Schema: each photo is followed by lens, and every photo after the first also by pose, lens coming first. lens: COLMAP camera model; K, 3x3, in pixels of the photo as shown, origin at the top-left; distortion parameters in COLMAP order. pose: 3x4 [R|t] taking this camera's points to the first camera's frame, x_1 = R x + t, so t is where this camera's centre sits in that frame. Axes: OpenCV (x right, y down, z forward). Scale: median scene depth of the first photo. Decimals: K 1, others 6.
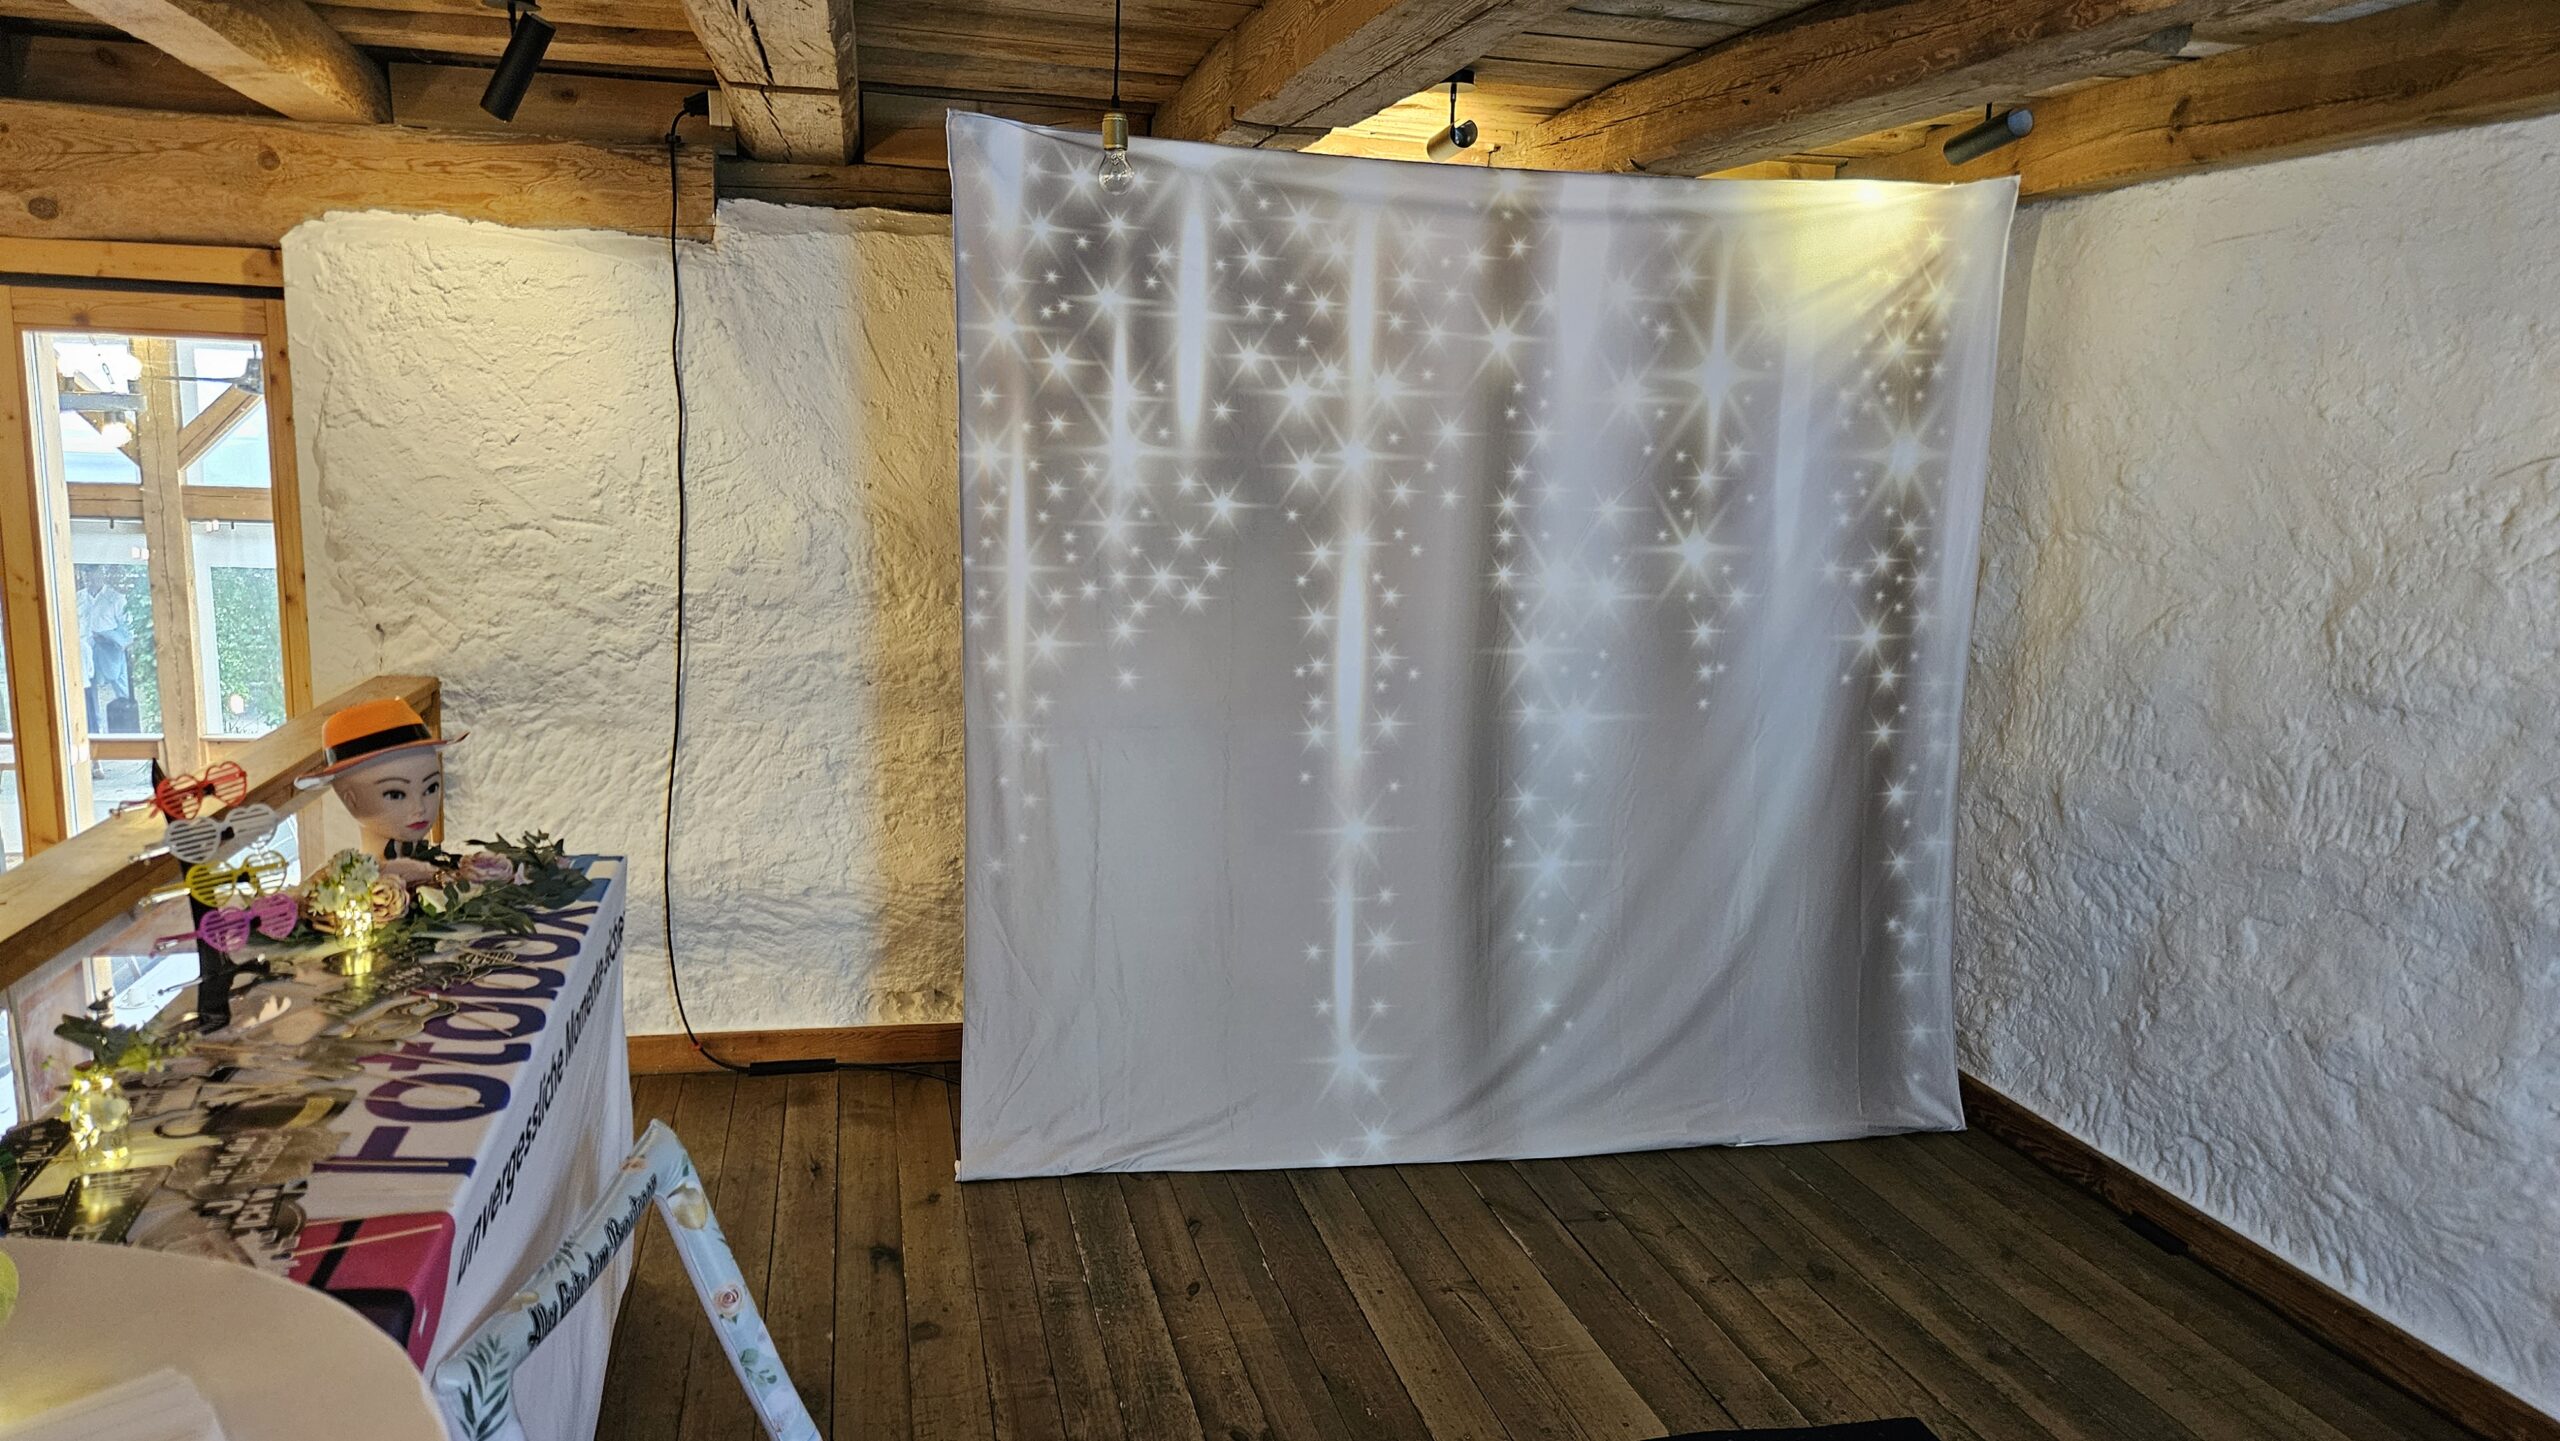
lens RADIAL K [[1693.2, 0, 1263.7], [0, 1693.2, 743.0], [0, 0, 1]] dist [0.075078, -0.066072]
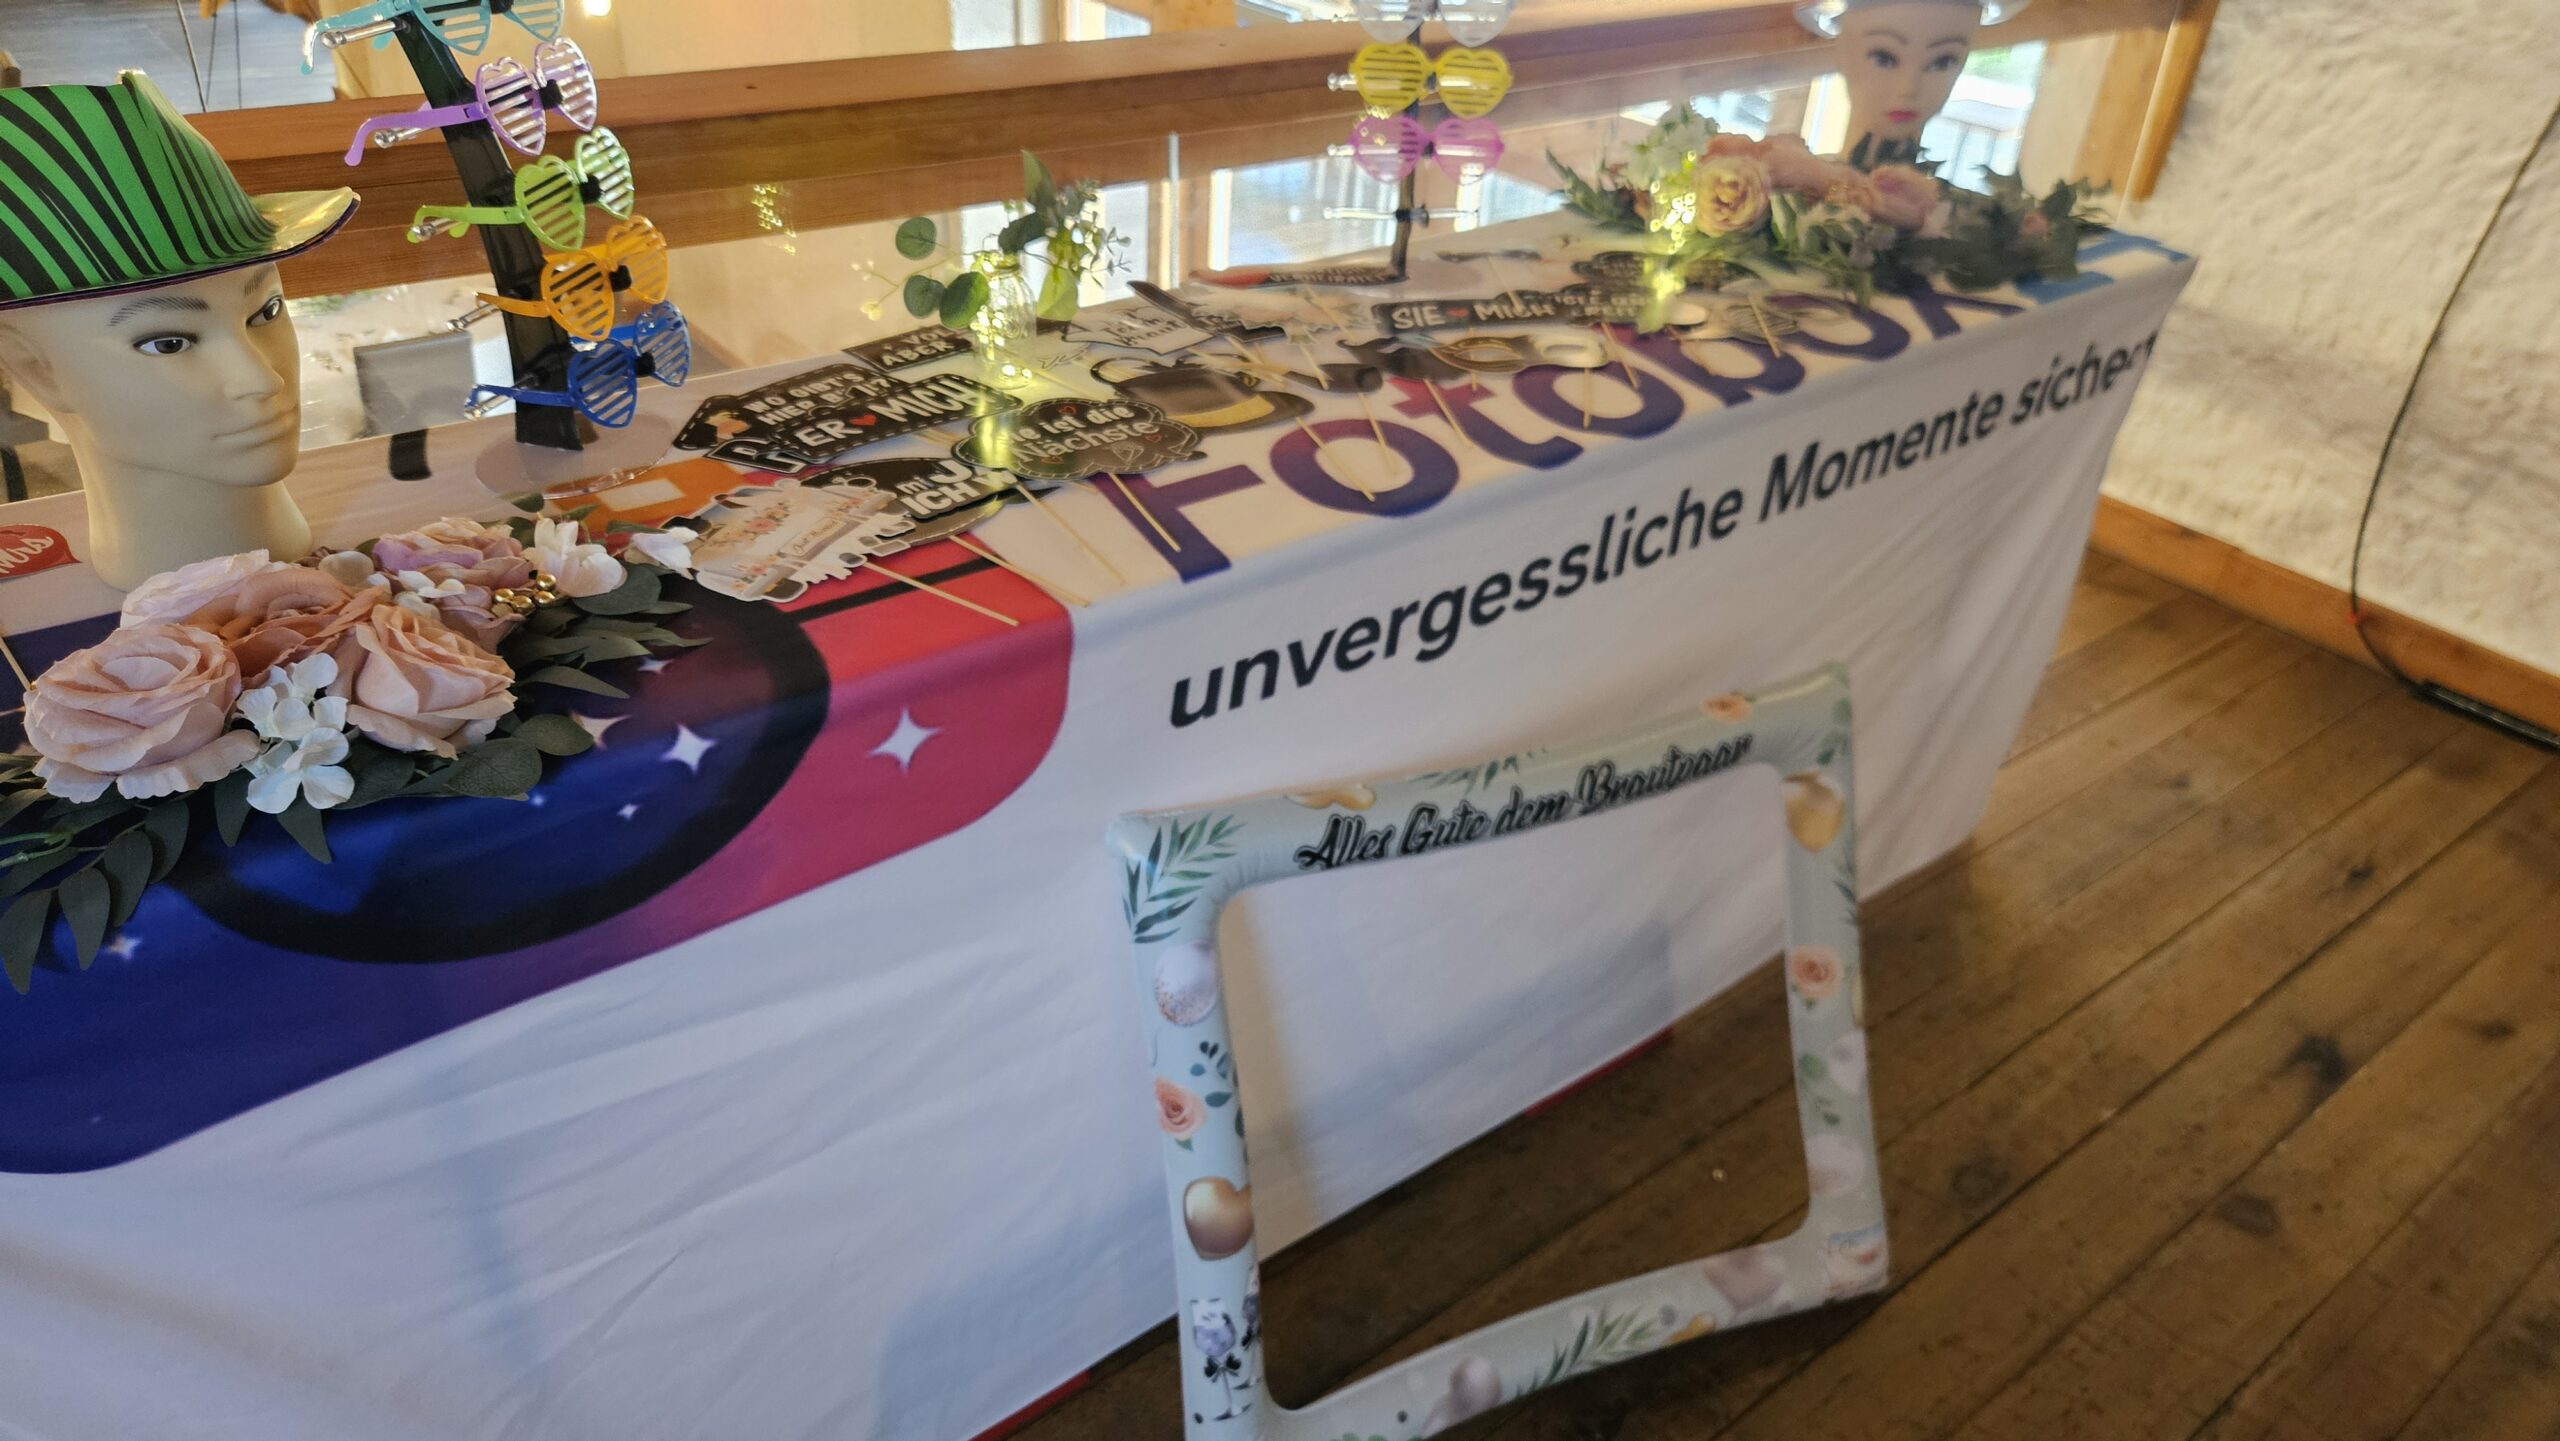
lens RADIAL K [[1736.2, 0, 1280.0], [0, 1736.2, 720.5], [0, 0, 1]] dist [0.044318, -0.043855]
pose [[0.426512, 0.473972, -0.770349, 0.029763], [-0.202417, 0.880119, 0.429439, 0.008791], [0.881541, -0.027229, 0.471322, 0.349117]]
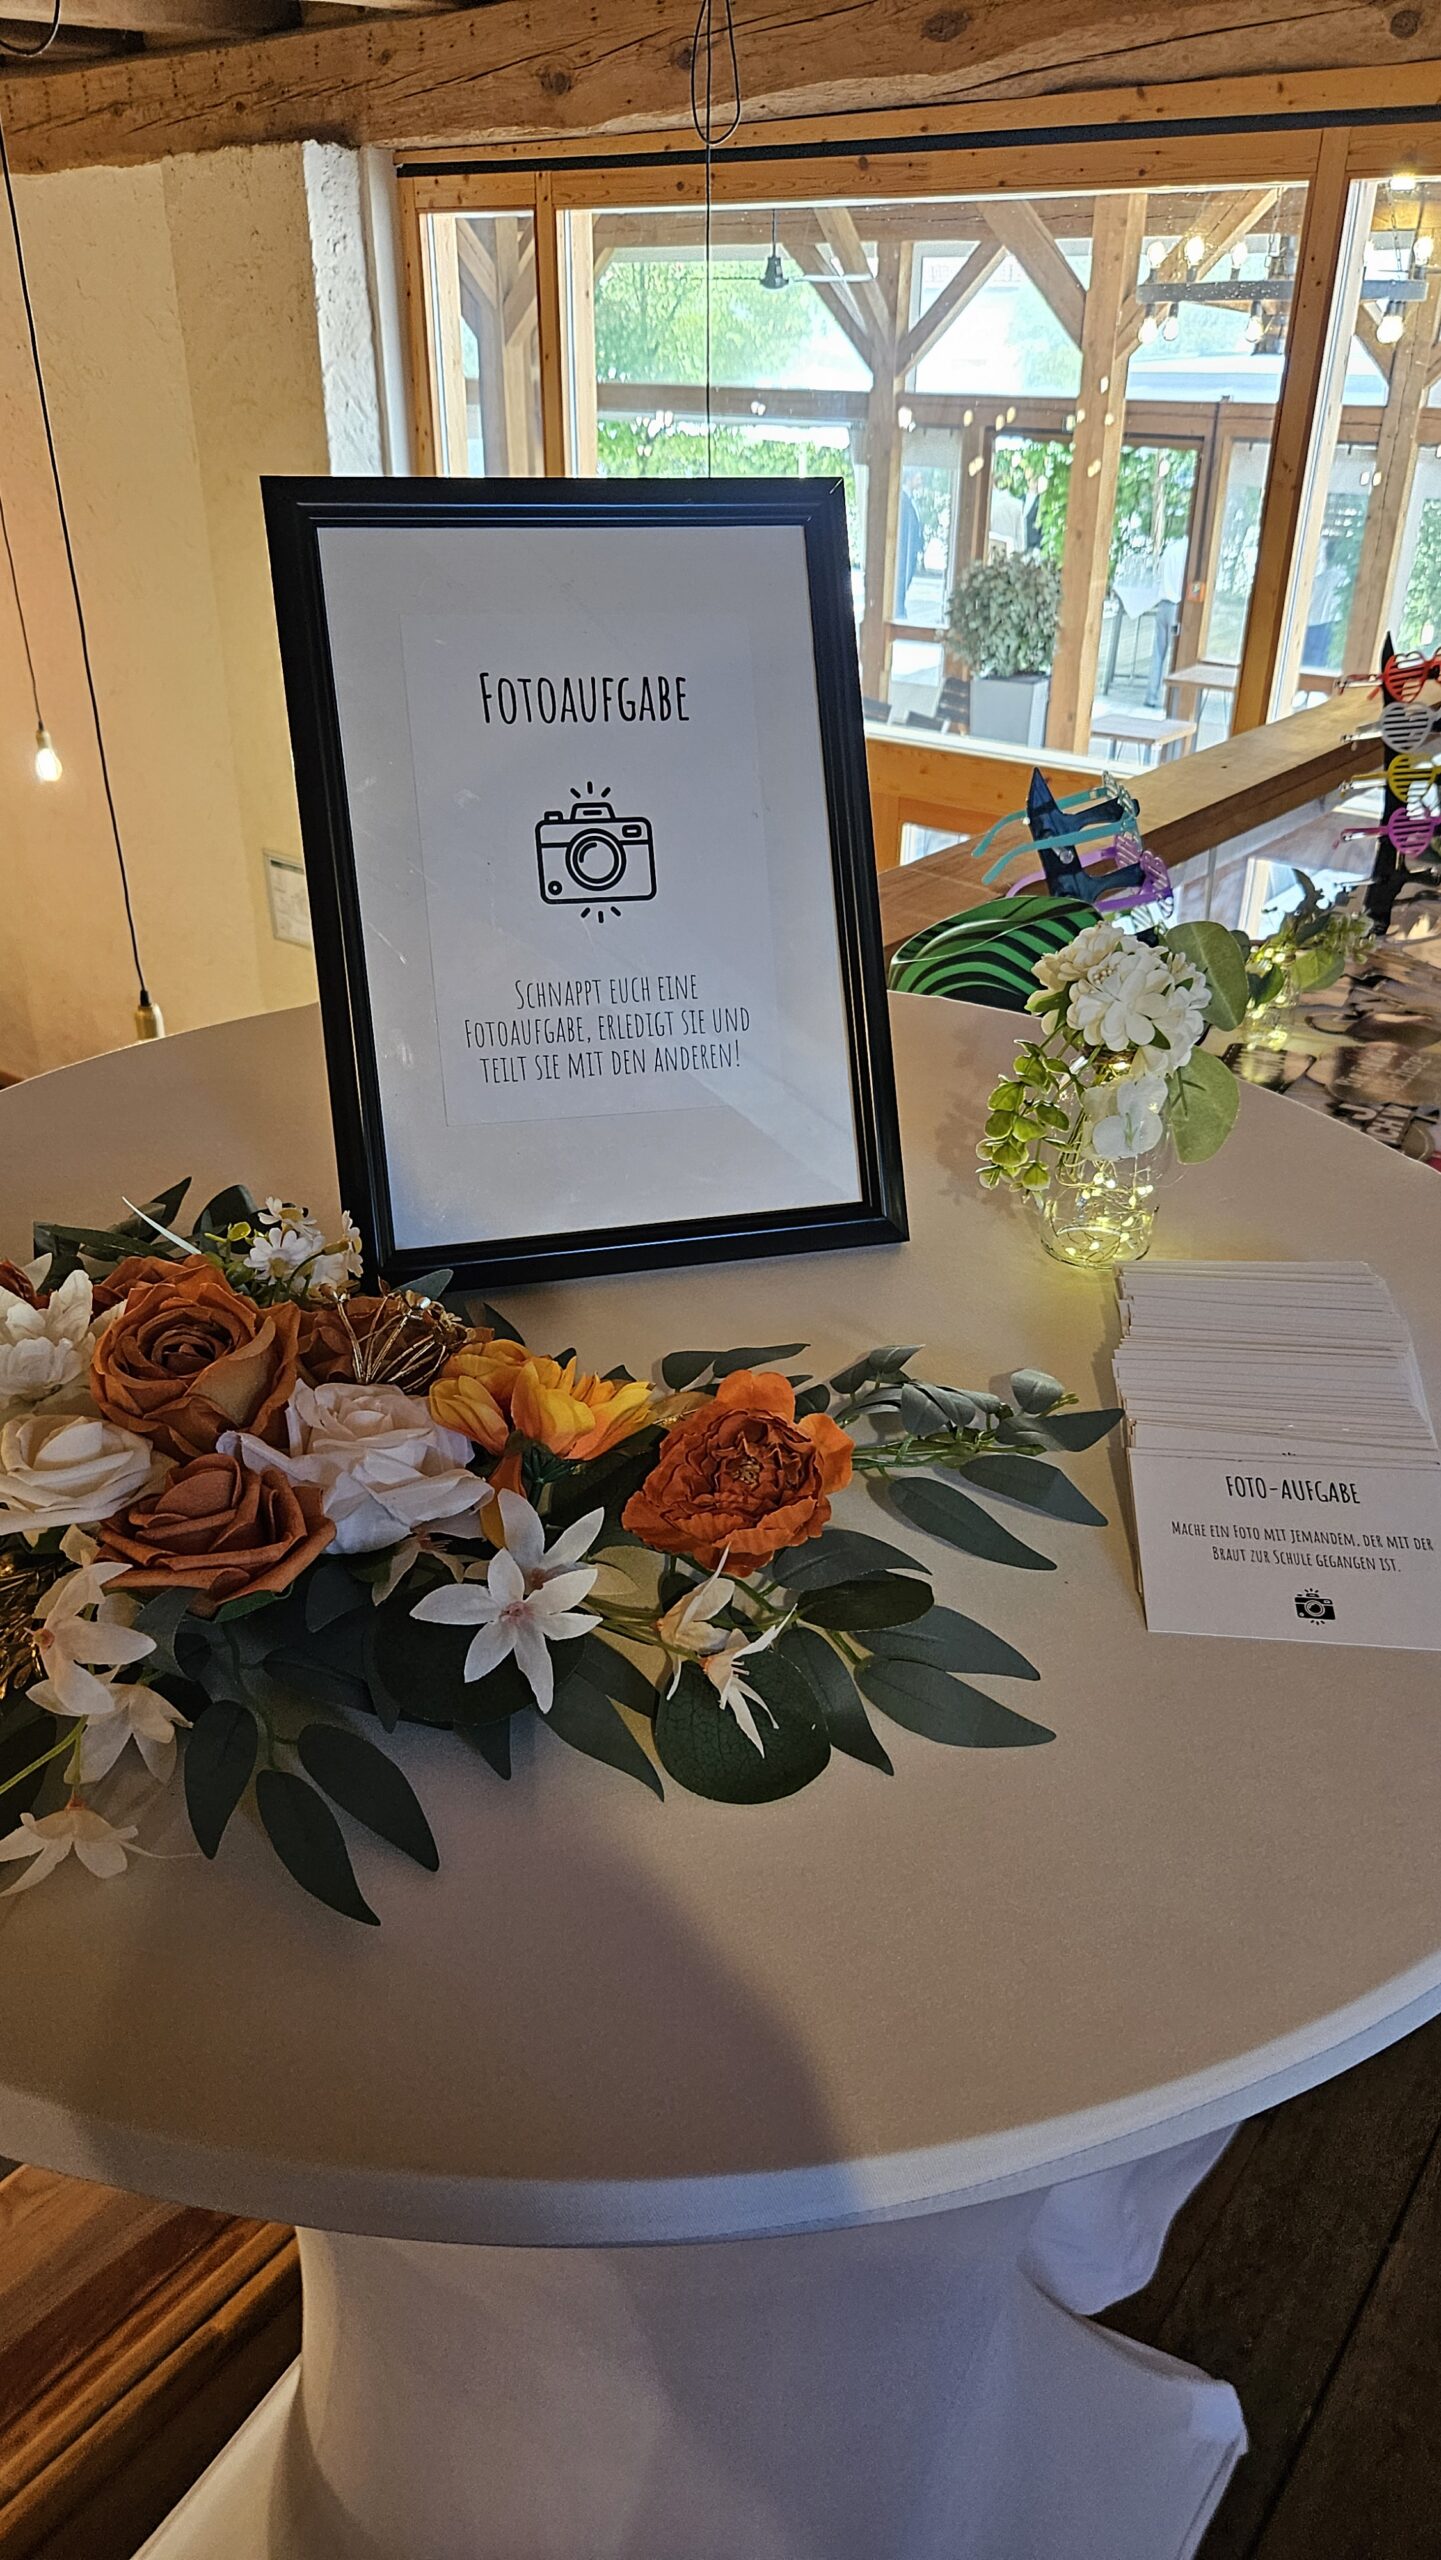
lens RADIAL K [[1711.3, 0, 744.5], [0, 1711.3, 1238.4], [0, 0, 1]] dist [0.075226, -0.067606]
pose [[0.631587, 0.333646, -0.699842, -0.056613], [-0.122086, 0.934204, 0.335198, 0.025105], [0.765633, -0.126265, 0.630764, 0.059015]]
